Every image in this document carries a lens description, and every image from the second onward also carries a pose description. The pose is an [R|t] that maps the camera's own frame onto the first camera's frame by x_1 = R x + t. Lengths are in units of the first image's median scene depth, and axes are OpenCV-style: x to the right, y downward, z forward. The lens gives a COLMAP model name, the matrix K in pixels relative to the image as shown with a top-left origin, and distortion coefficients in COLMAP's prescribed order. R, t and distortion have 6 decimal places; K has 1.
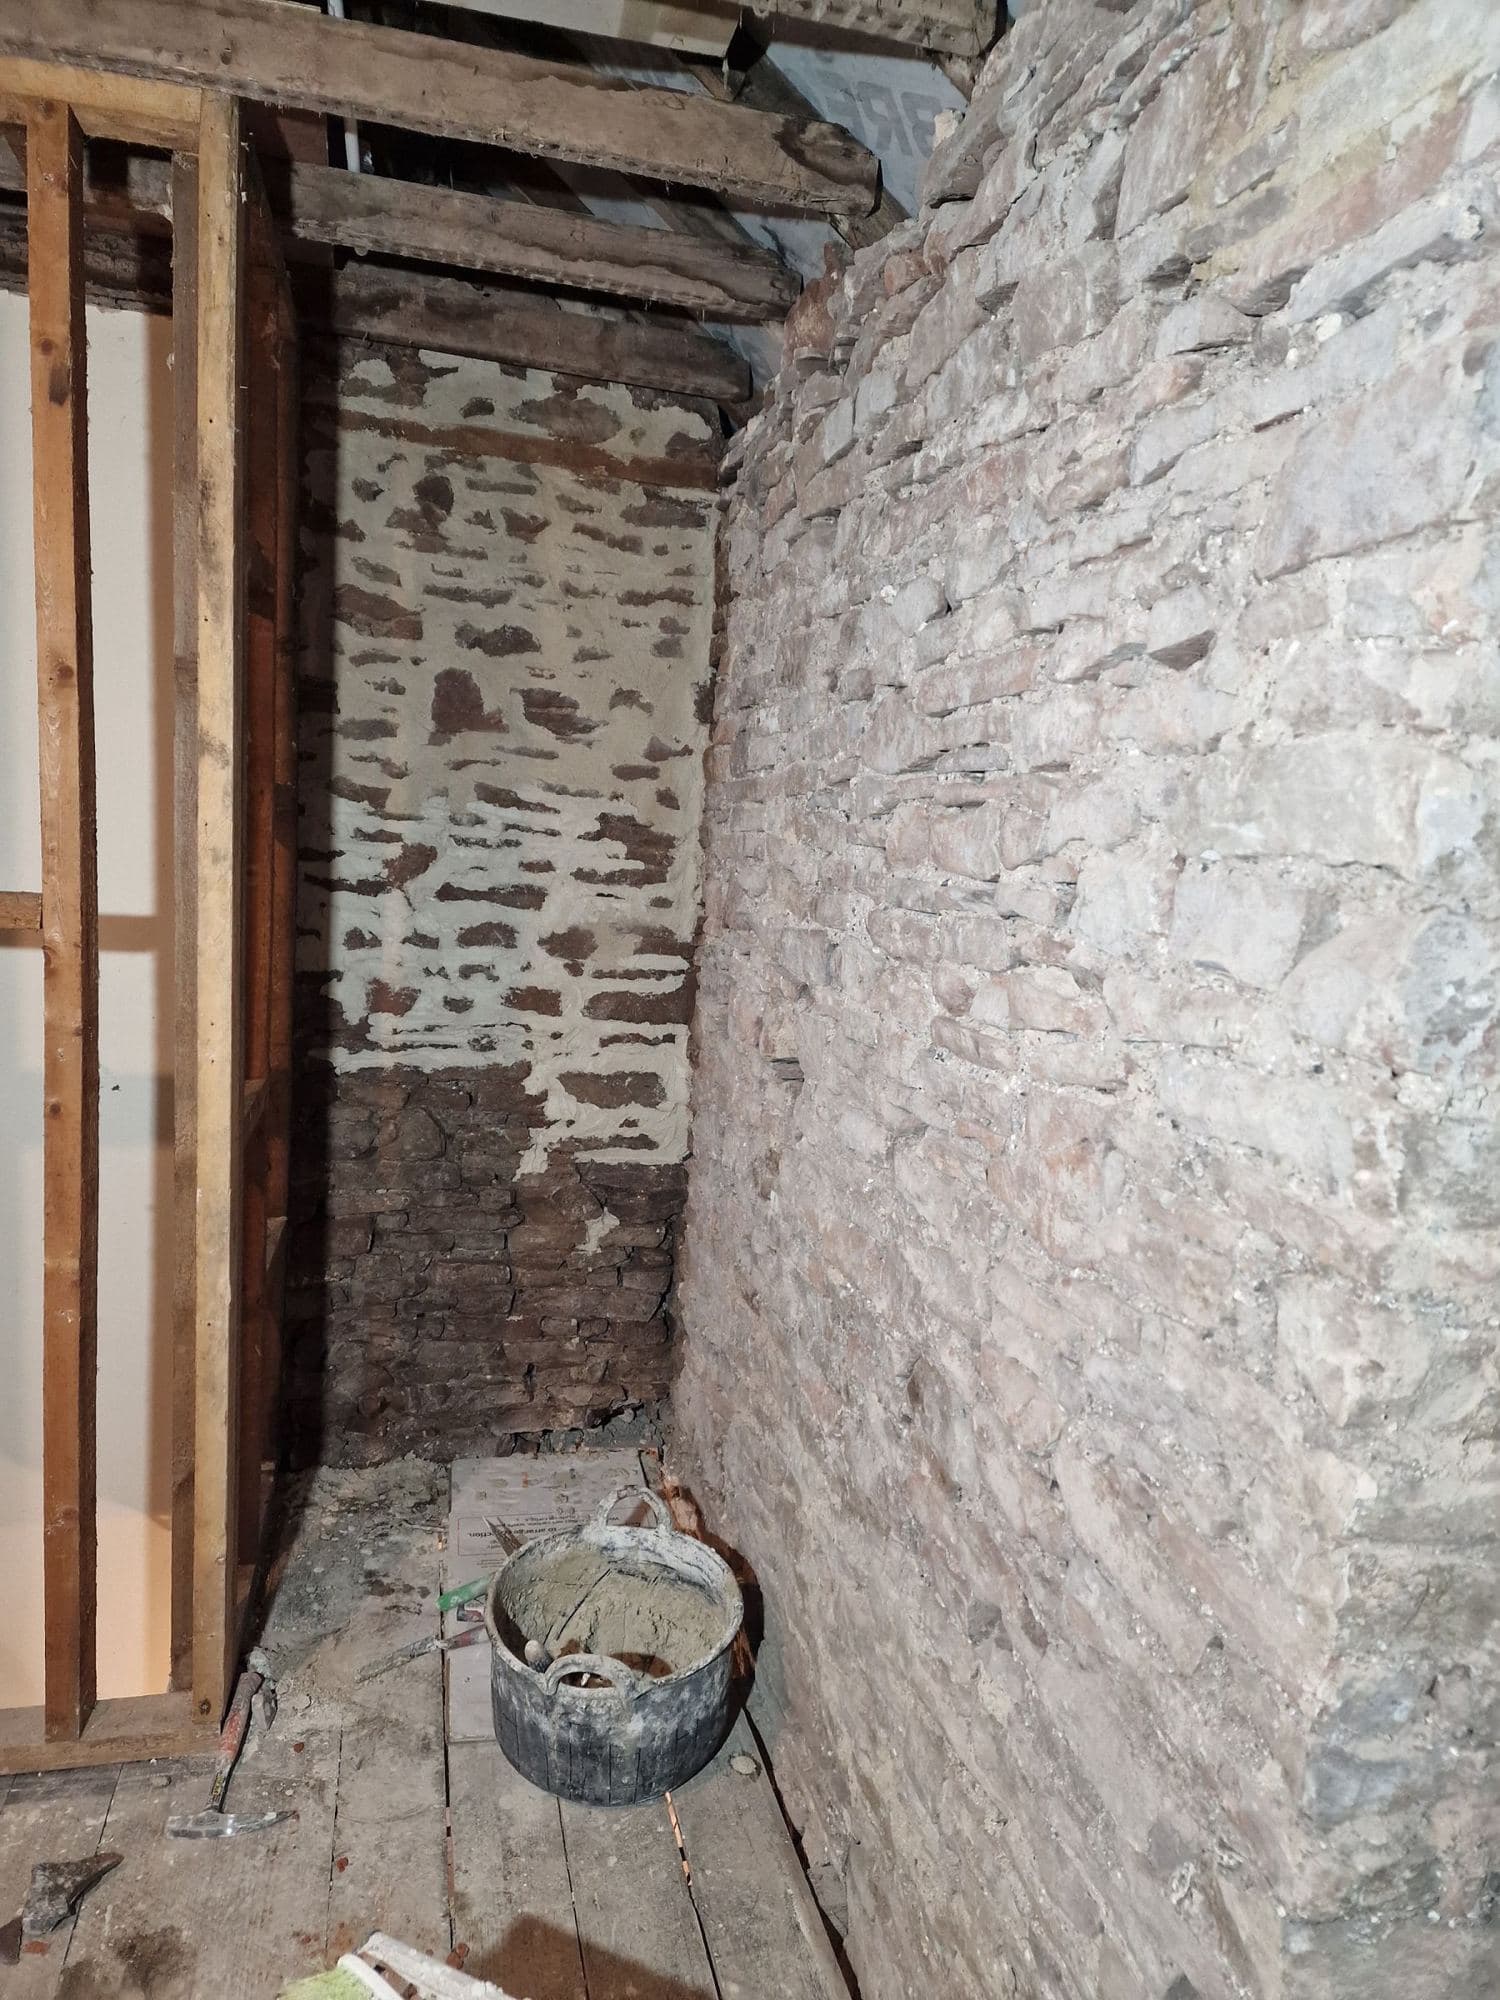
lens RADIAL K [[1331.0, 0, 743.6], [0, 1331.0, 1033.2], [0, 0, 1]] dist [0.092194, -0.080189]
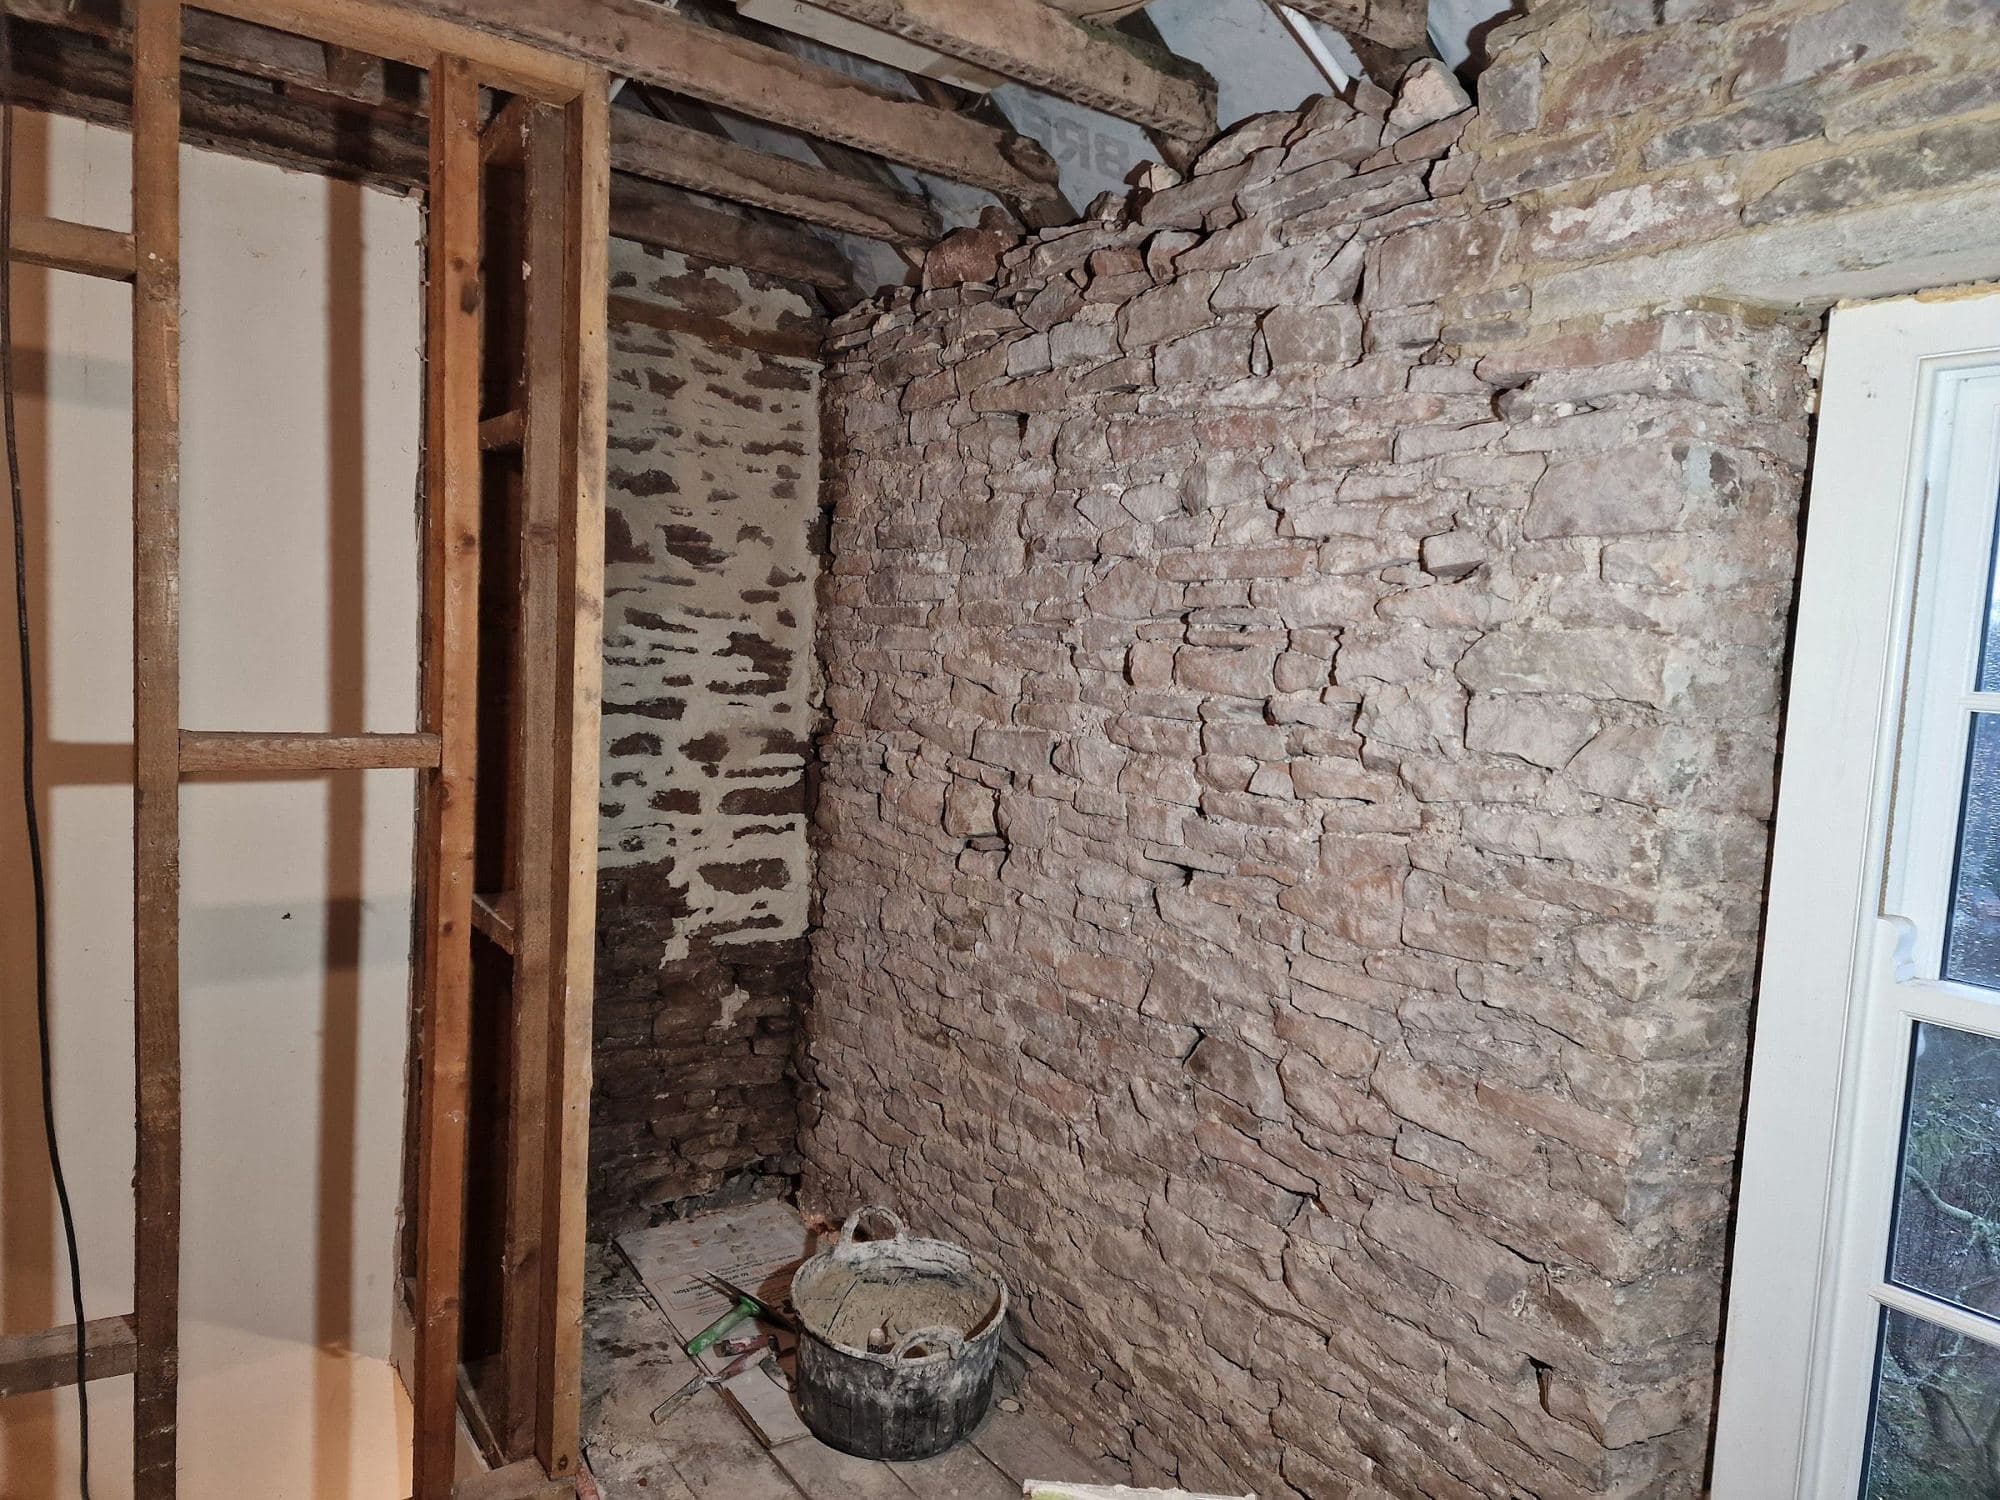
lens RADIAL K [[1331.0, 0, 1000.0], [0, 1331.0, 750.0], [0, 0, 1]] dist [0.092194, -0.080189]
pose [[0.926907, -0.050641, 0.371860, -0.424256], [0.065932, 0.997417, -0.028513, -0.023678], [-0.369455, 0.050947, 0.927851, -0.171177]]
